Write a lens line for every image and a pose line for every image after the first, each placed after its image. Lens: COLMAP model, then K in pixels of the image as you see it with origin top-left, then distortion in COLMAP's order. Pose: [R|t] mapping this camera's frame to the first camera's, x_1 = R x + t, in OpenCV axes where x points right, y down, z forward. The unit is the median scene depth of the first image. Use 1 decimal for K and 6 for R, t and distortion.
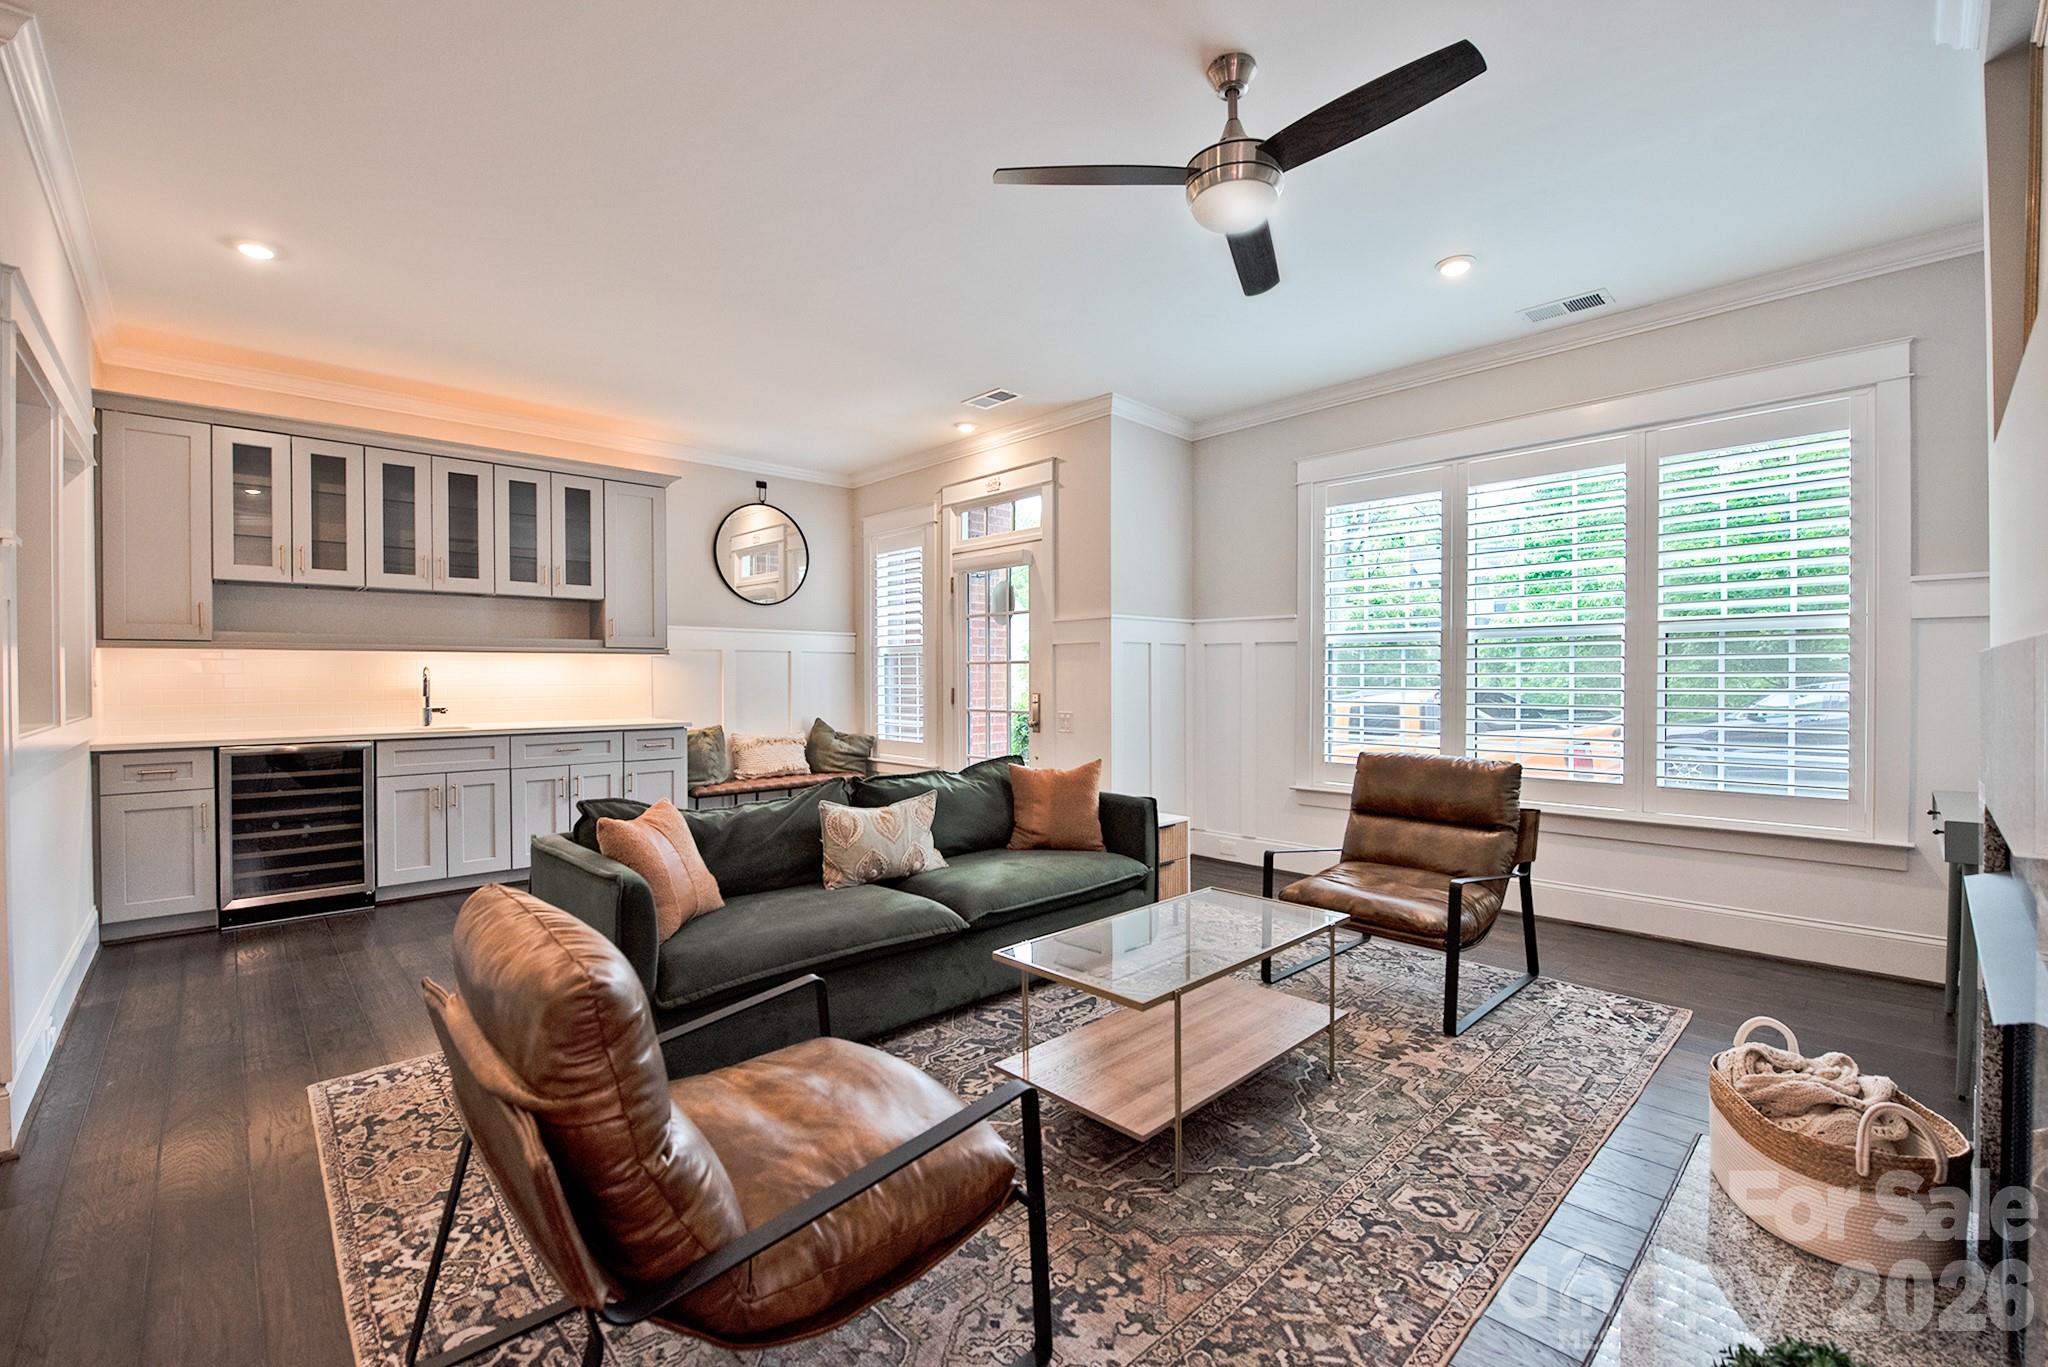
lens RADIAL K [[869.3, 0, 1029.2], [0, 869.3, 683.0], [0, 0, 1]] dist [-0.016398, -0.000846]
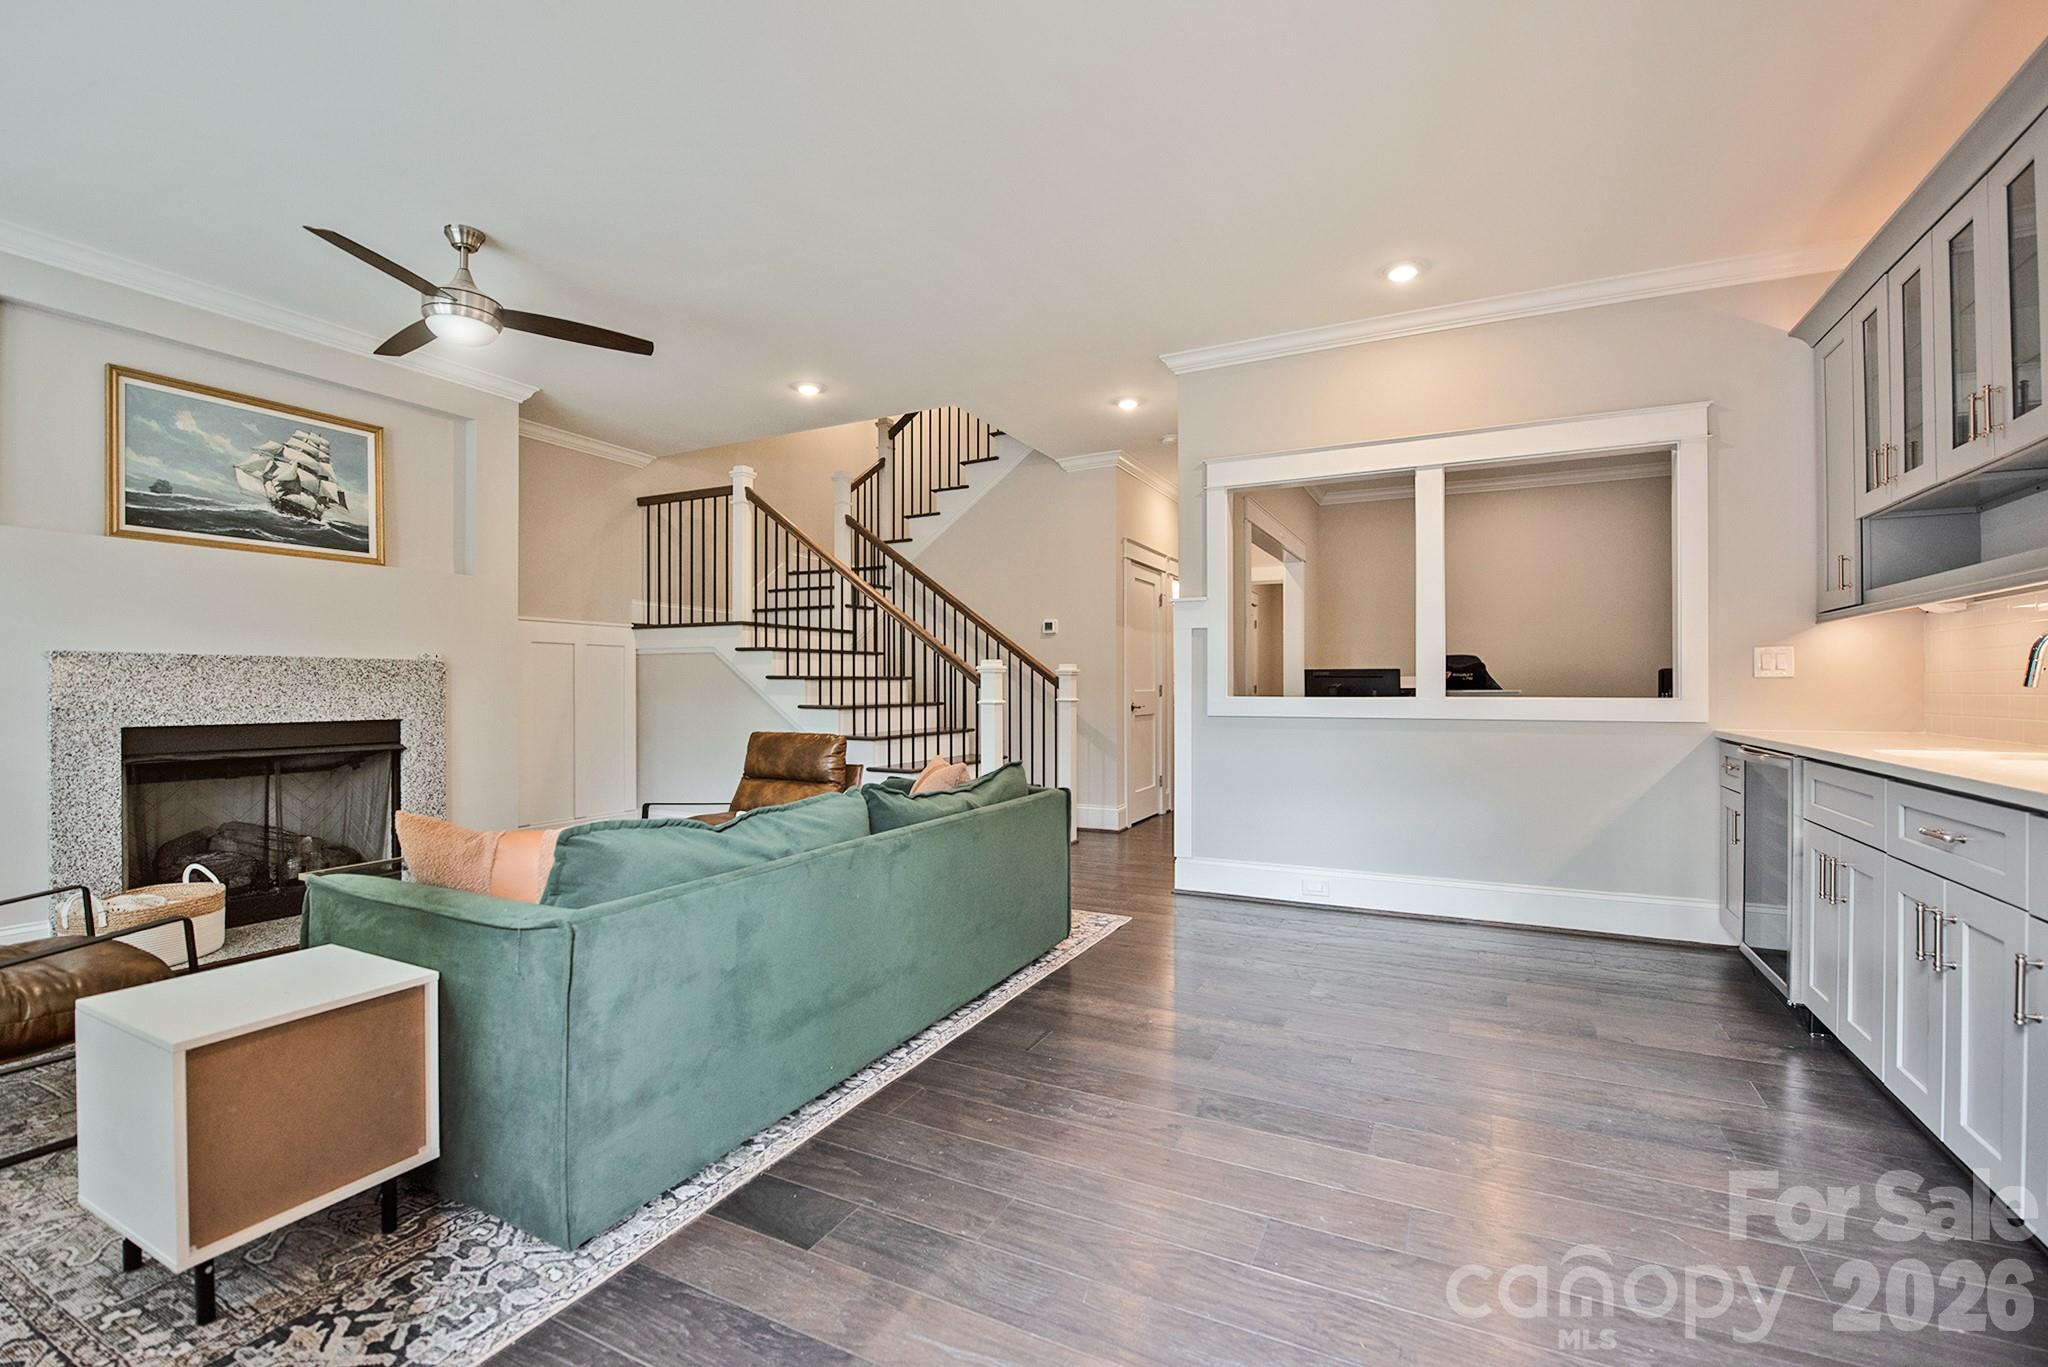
lens RADIAL K [[869.3, 0, 1029.5], [0, 869.3, 669.3], [0, 0, 1]] dist [-0.016398, -0.000846]
pose [[-0.943039, 0.001230, -0.332680, -0.074877], [0.004811, 0.999939, -0.009941, 0.012081], [0.332647, -0.010975, -0.942987, 1.615954]]
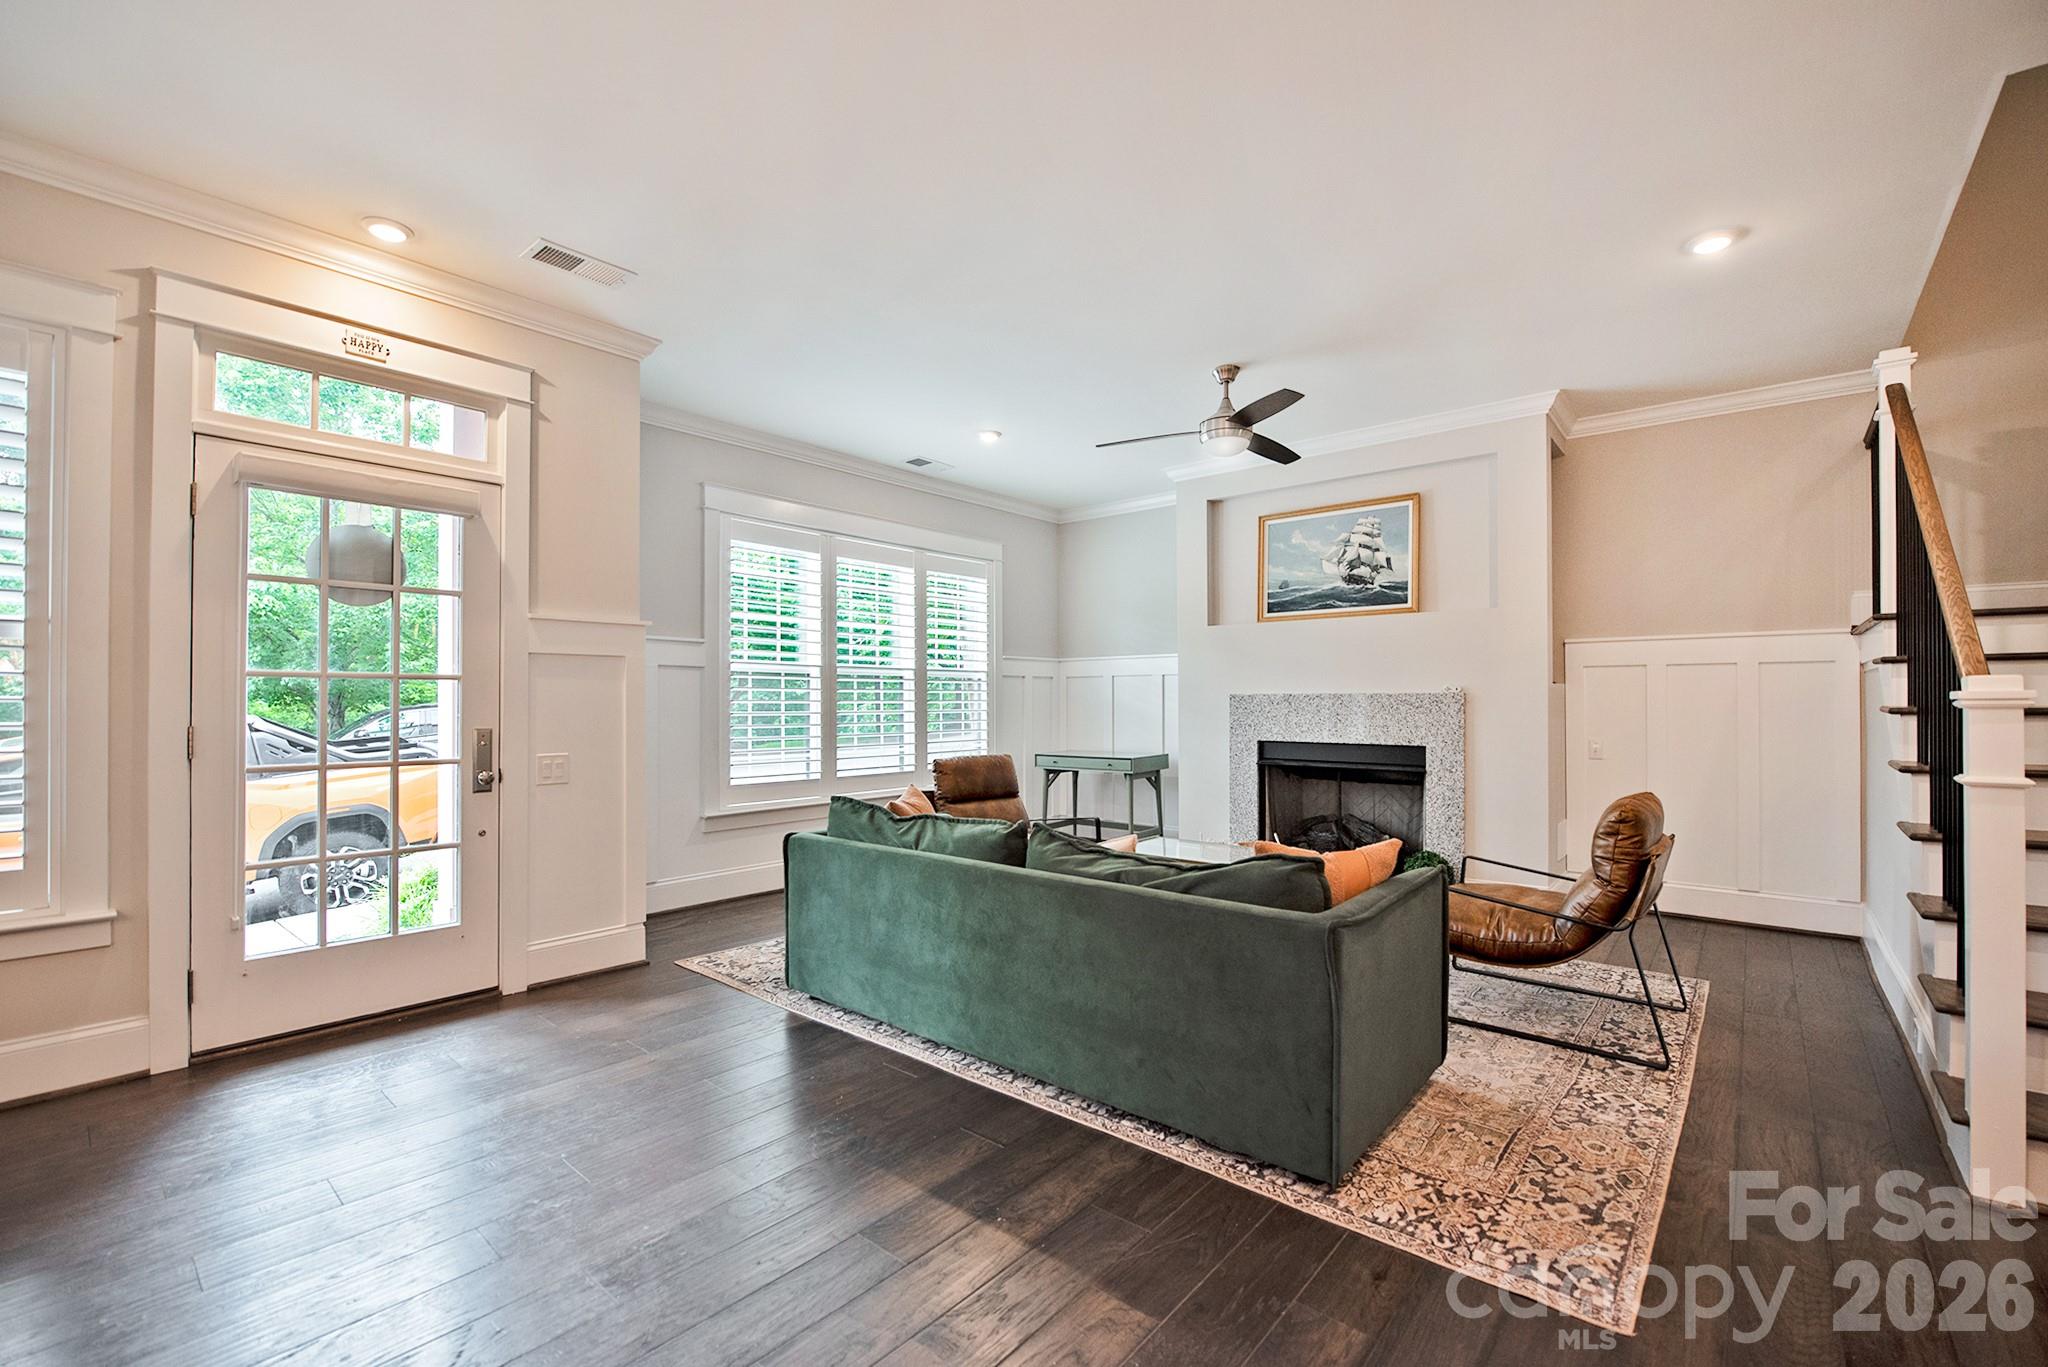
lens RADIAL K [[869.3, 0, 1019.5], [0, 869.3, 712.2], [0, 0, 1]] dist [-0.016398, -0.000846]
pose [[-0.102759, -0.009635, 0.994660, -0.932376], [0.007179, 0.999920, 0.010428, -0.006018], [-0.994680, 0.008212, -0.102682, 0.989694]]
